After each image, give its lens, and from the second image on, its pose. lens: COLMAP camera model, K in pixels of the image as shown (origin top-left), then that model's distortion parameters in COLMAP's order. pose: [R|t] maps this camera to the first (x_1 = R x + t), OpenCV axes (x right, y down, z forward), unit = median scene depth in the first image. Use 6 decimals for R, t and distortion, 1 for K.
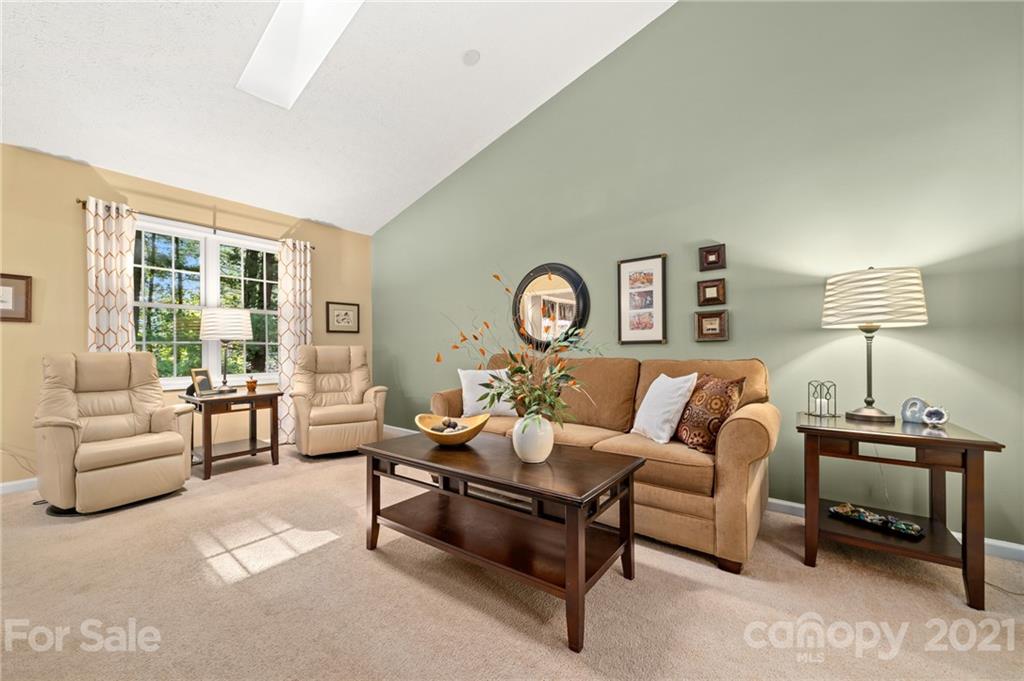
lens RADIAL K [[395.2, 0, 493.2], [0, 395.2, 352.3], [0, 0, 1]] dist [0.000134, -0.000170]
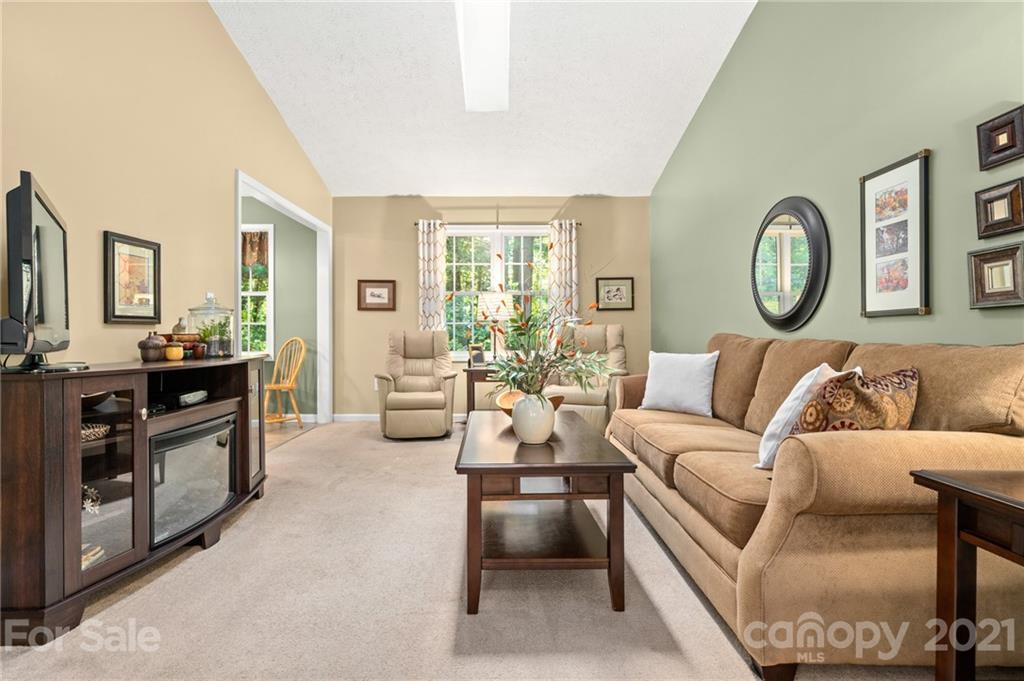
lens RADIAL K [[513.3, 0, 511.3], [0, 513.3, 338.0], [0, 0, 1]] dist [0.003893, 0.000421]
pose [[0.629265, 0.011192, -0.777111, 0.606473], [-0.005331, 0.999935, 0.010085, 0.005856], [0.777173, -0.002203, 0.629283, 0.105336]]
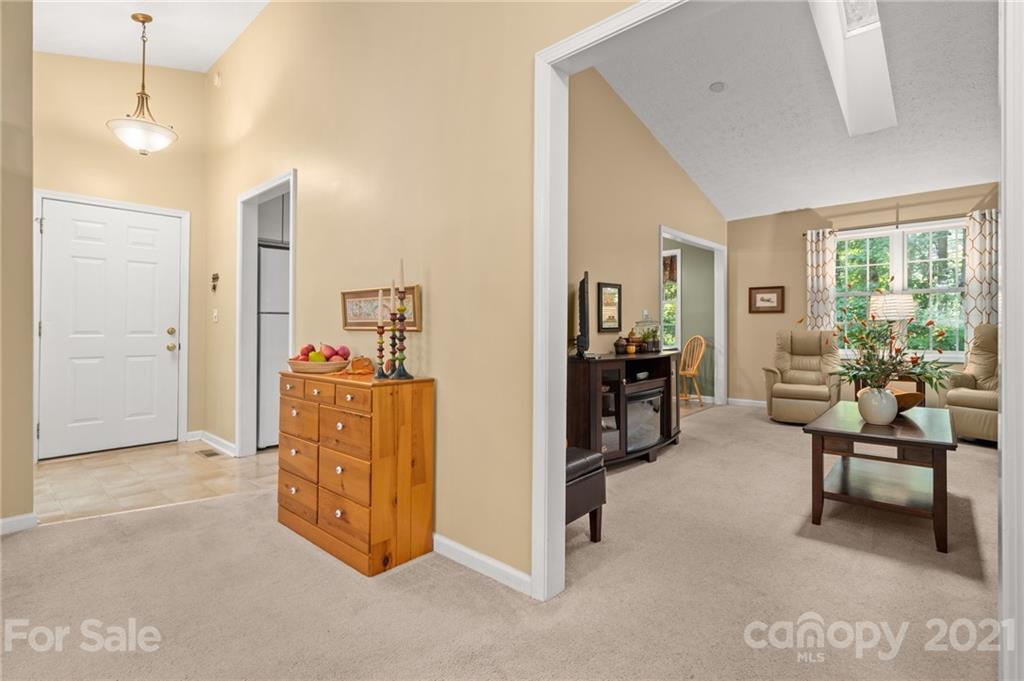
lens RADIAL K [[498.4, 0, 506.5], [0, 498.4, 334.6], [0, 0, 1]] dist [0.003175, 0.000325]
pose [[-0.075389, 0.022086, -0.996910, 1.047558], [0.006052, 0.999746, 0.021691, -0.033166], [0.997136, -0.004398, -0.075503, -0.041334]]
